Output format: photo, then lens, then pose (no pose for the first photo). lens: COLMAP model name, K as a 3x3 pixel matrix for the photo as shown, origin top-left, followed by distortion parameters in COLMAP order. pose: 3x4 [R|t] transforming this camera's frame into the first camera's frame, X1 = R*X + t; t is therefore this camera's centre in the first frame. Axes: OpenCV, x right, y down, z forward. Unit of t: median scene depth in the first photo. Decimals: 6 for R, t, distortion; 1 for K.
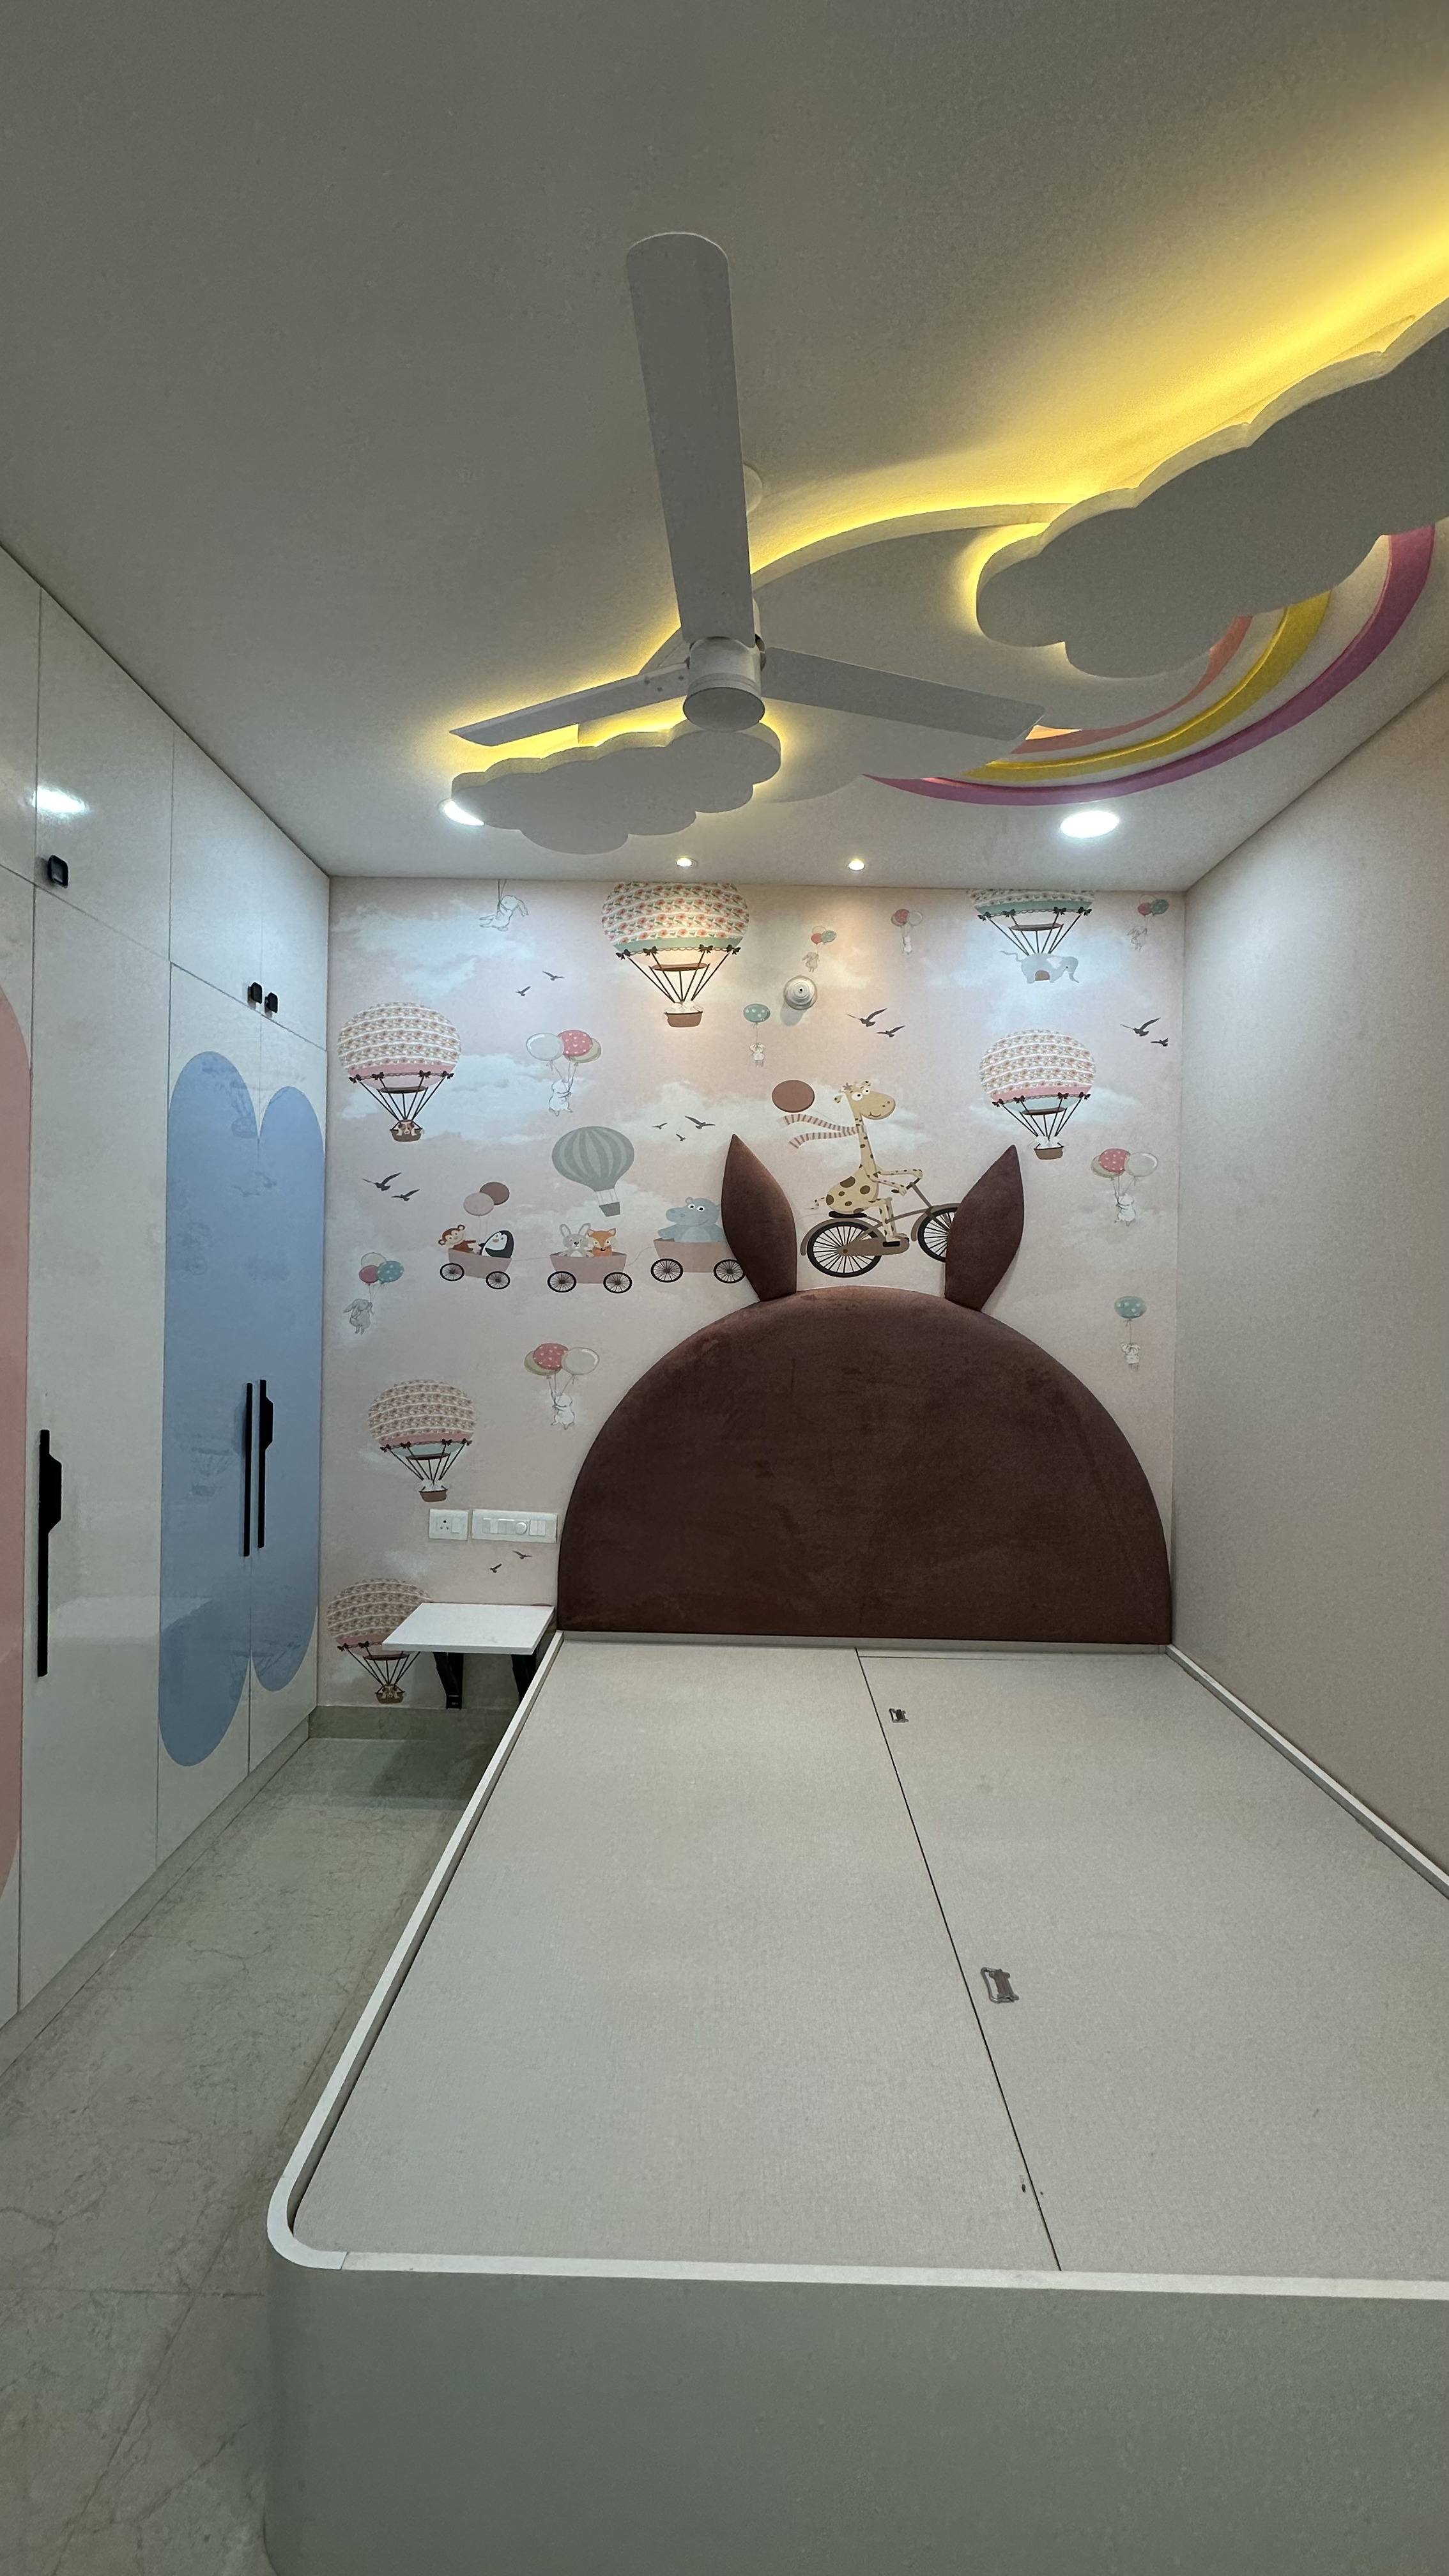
lens RADIAL K [[1028.8, 0, 725.4], [0, 1028.8, 1290.3], [0, 0, 1]] dist [-0.005082, 0.000246]
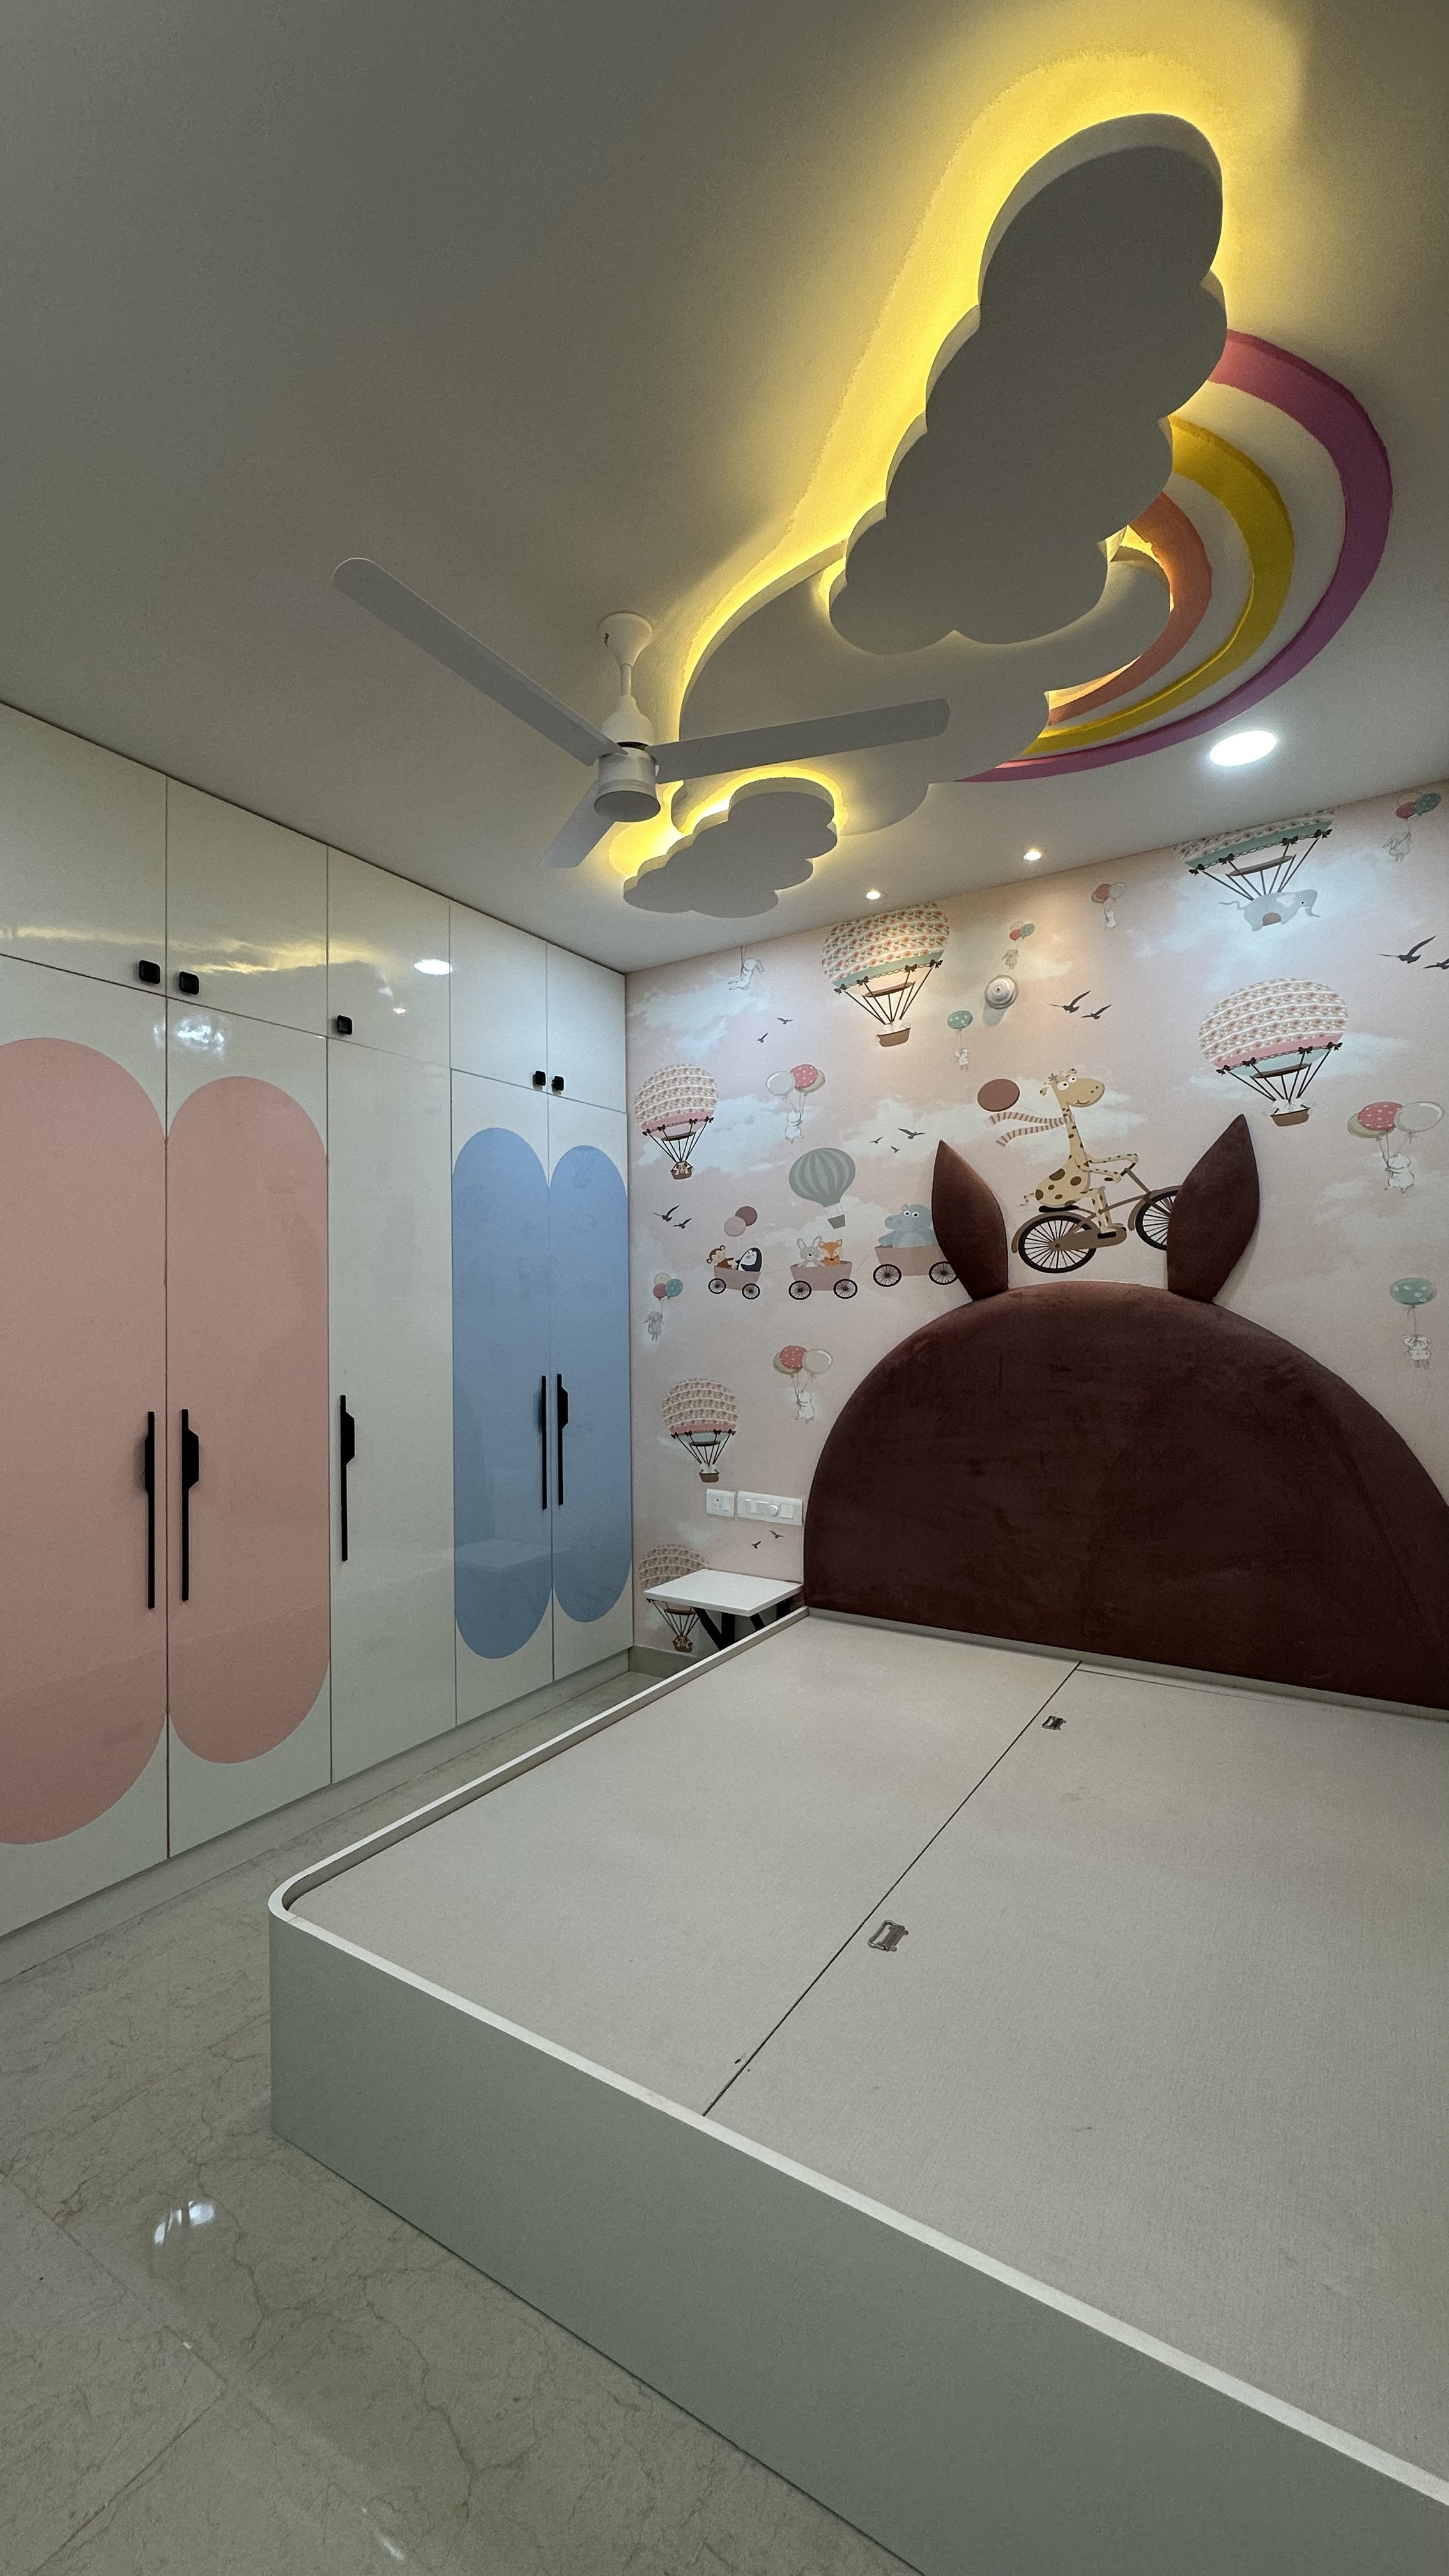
lens RADIAL K [[1028.8, 0, 725.4], [0, 1028.8, 1290.3], [0, 0, 1]] dist [-0.005082, 0.000246]
pose [[0.846587, -0.043077, -0.530504, 0.364066], [0.025982, 0.998876, -0.039646, 0.033926], [0.531615, 0.019780, 0.846755, 0.013912]]
